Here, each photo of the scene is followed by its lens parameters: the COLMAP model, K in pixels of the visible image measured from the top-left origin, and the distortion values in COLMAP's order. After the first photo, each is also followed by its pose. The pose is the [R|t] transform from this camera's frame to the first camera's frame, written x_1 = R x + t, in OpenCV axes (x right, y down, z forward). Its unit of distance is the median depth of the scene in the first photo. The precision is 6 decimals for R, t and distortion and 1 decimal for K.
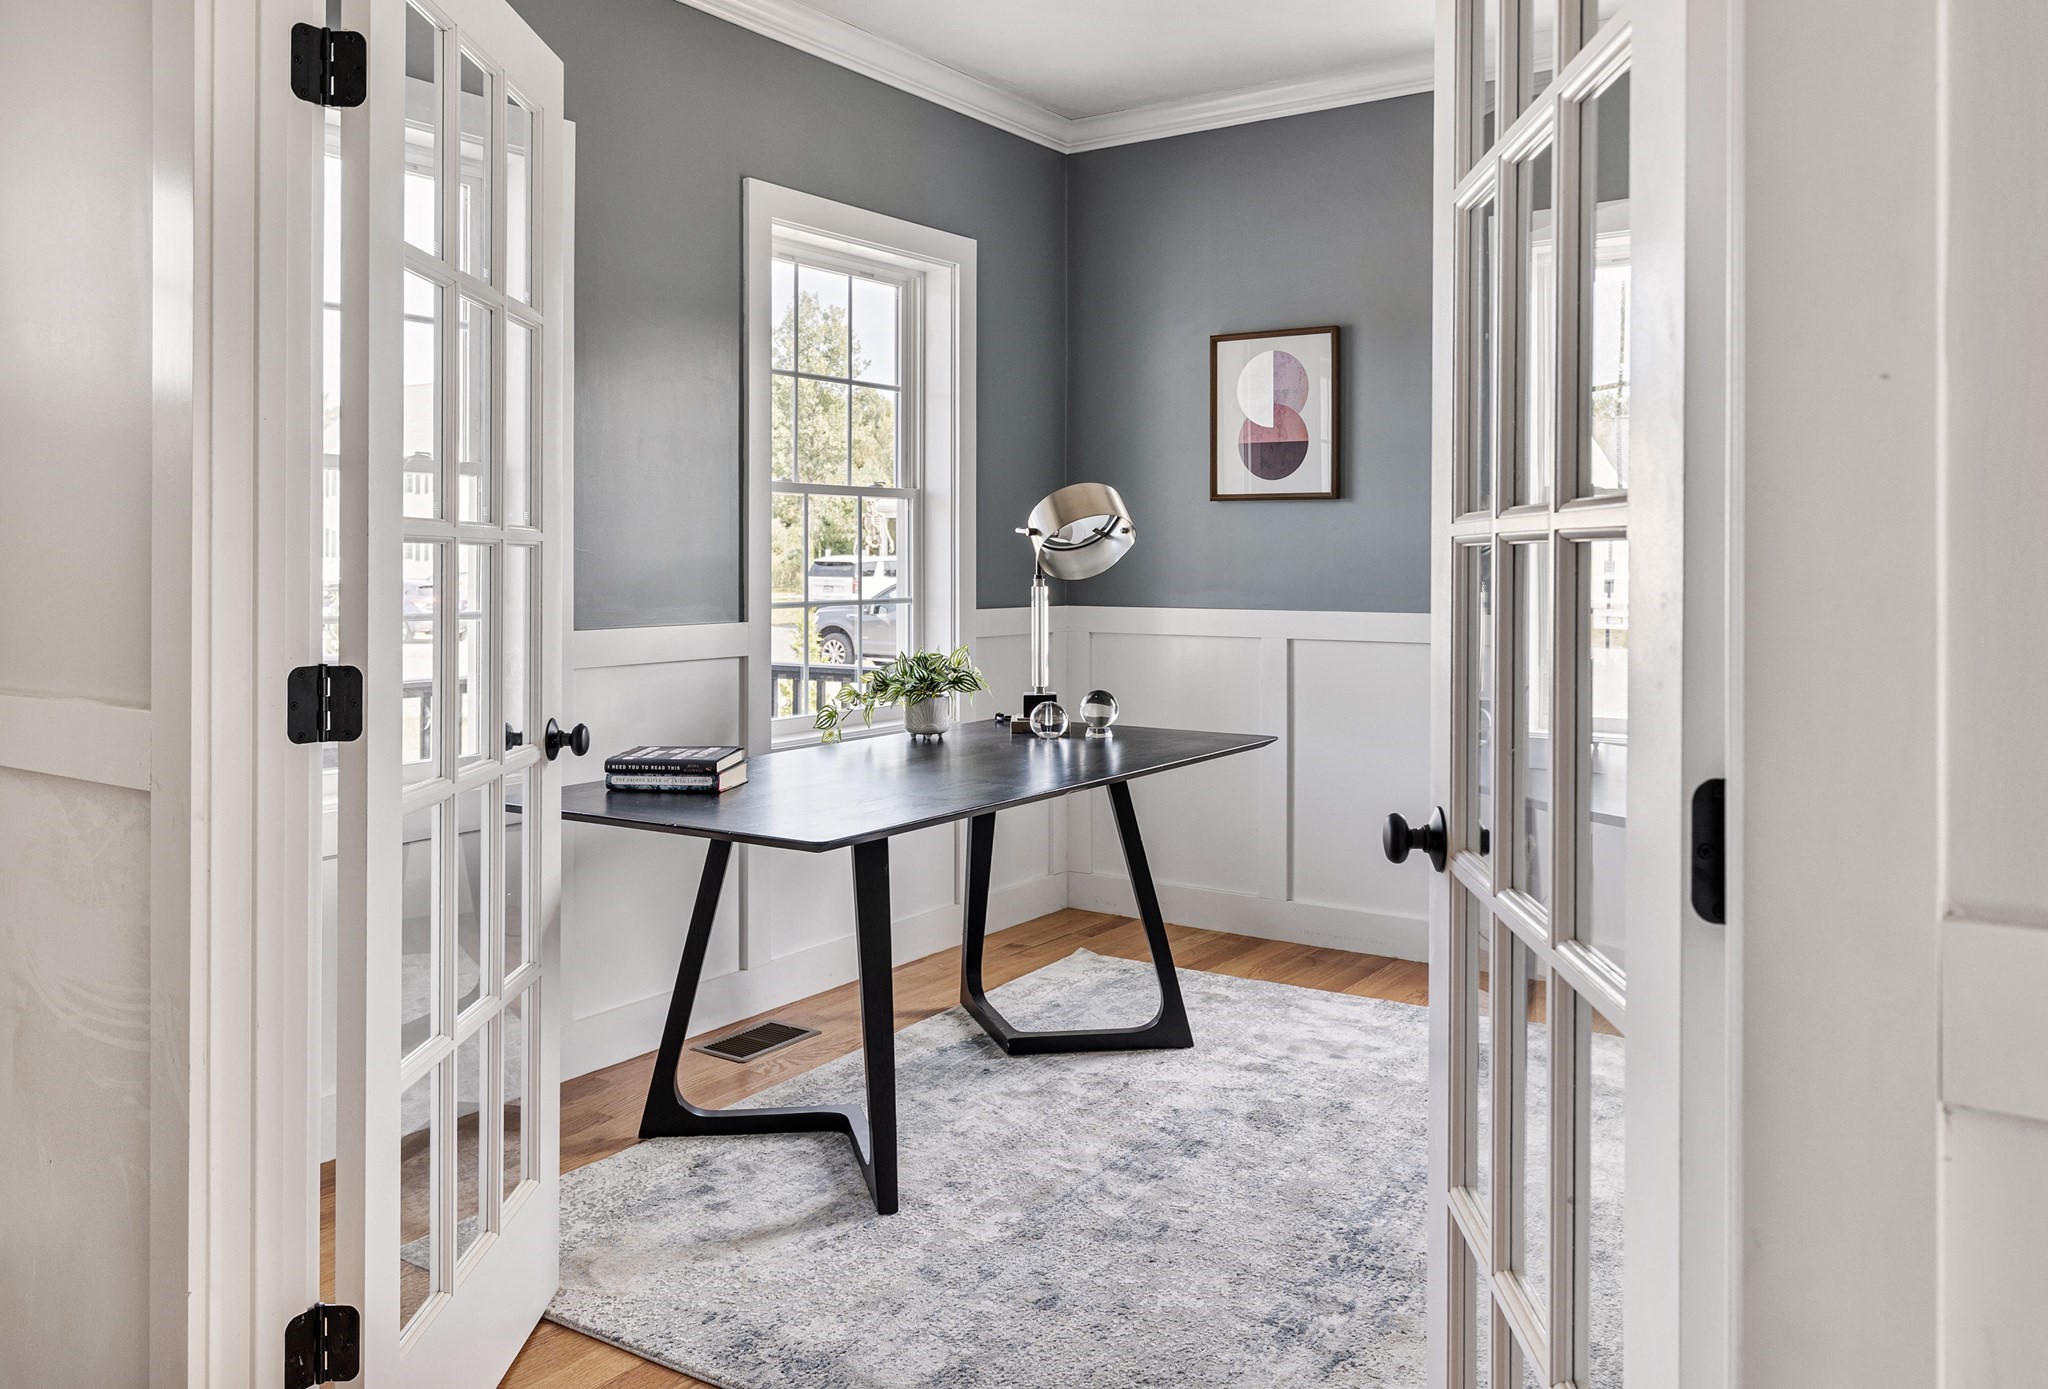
lens RADIAL K [[1548.4, 0, 1024.0], [0, 1548.4, 694.5], [0, 0, 1]] dist [0.046708, 0.007330]
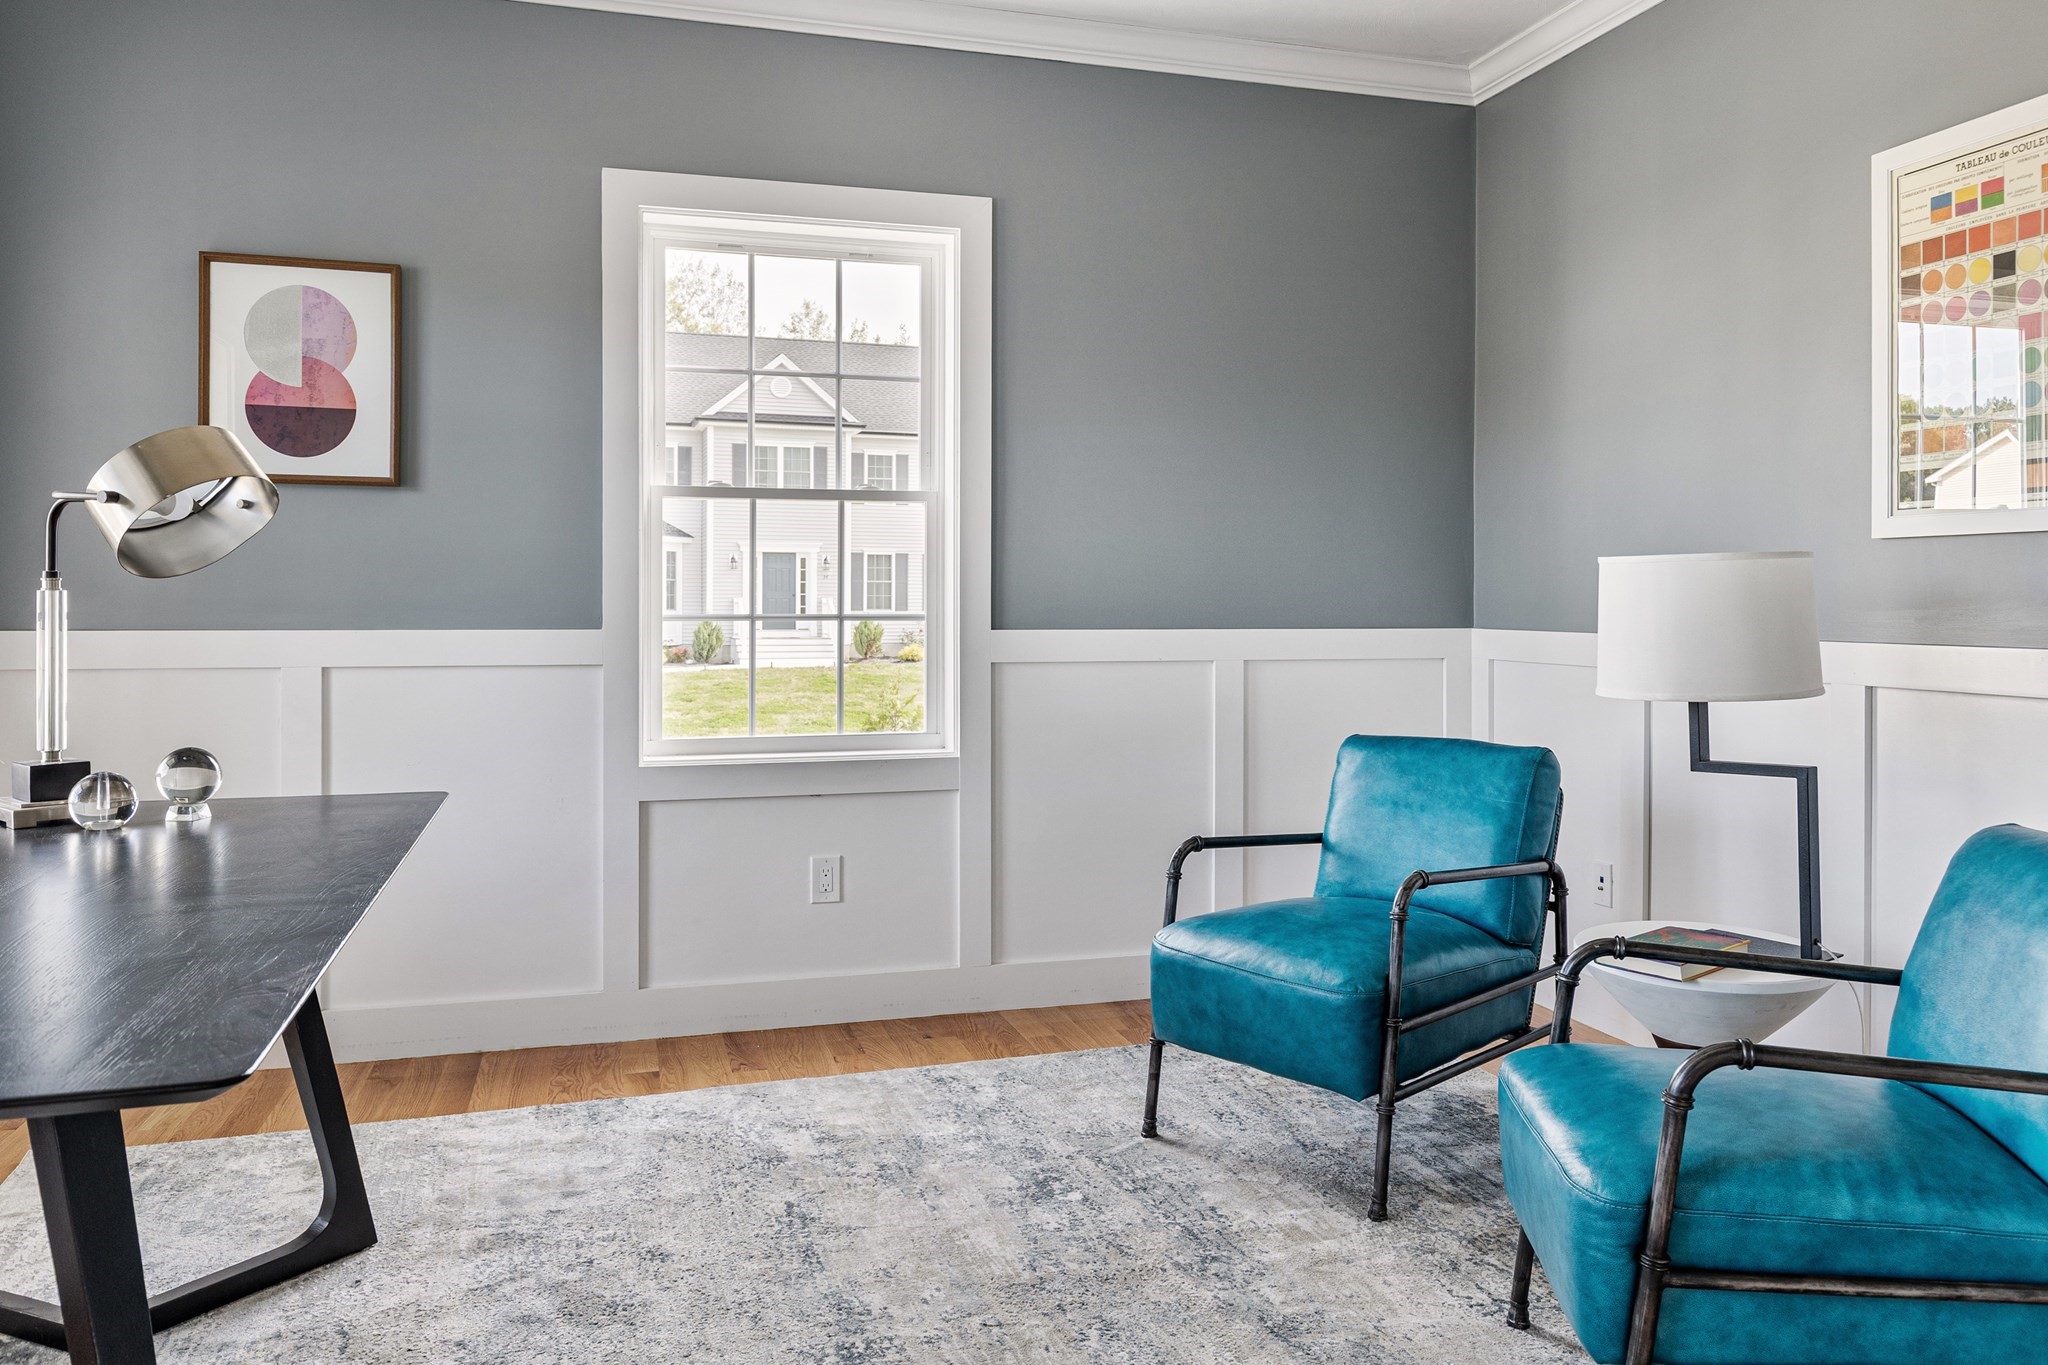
lens RADIAL K [[1478.7, 0, 1024.0], [0, 1478.7, 682.5], [0, 0, 1]] dist [-0.000077, -0.002327]
pose [[0.634838, -0.041454, 0.771532, -0.206663], [0.064647, 0.997908, 0.000423, -0.007675], [-0.769936, 0.049609, 0.636190, 0.328918]]
